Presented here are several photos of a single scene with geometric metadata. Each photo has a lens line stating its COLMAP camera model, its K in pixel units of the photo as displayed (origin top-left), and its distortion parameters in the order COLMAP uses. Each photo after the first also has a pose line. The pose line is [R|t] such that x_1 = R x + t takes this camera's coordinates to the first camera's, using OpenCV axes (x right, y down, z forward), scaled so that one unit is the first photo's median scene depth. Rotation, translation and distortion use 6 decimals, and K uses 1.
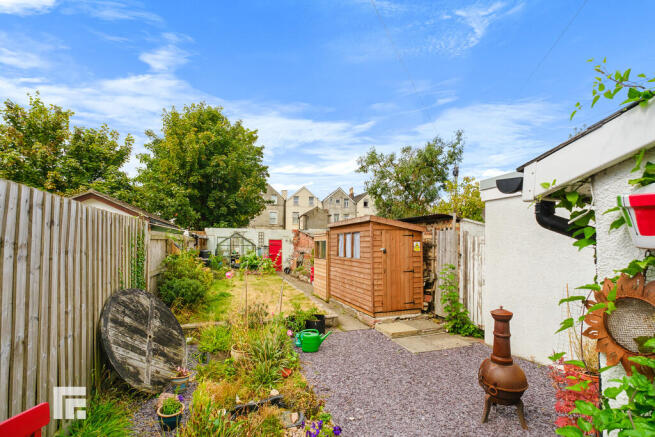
lens RADIAL K [[283.9, 0, 327.4], [0, 283.9, 247.9], [0, 0, 1]] dist [-0.000017, -0.000005]
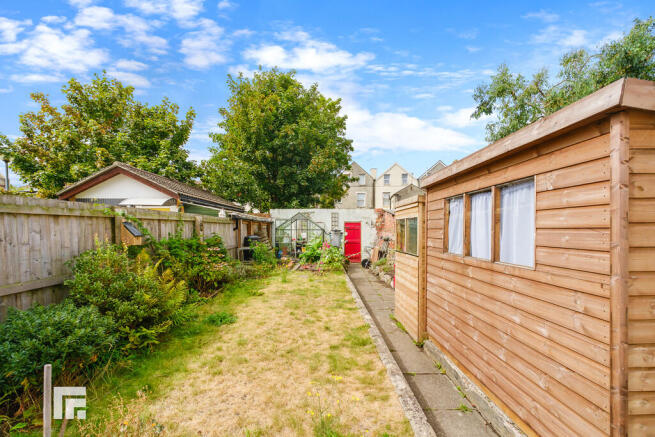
lens RADIAL K [[267.9, 0, 326.0], [0, 267.9, 235.4], [0, 0, 1]] dist [0.002005, 0.000288]
pose [[0.937985, 0.003417, -0.346659, 0.003871], [-0.000047, 0.999953, 0.009729, 0.000201], [0.346676, -0.009109, 0.937941, 0.296910]]
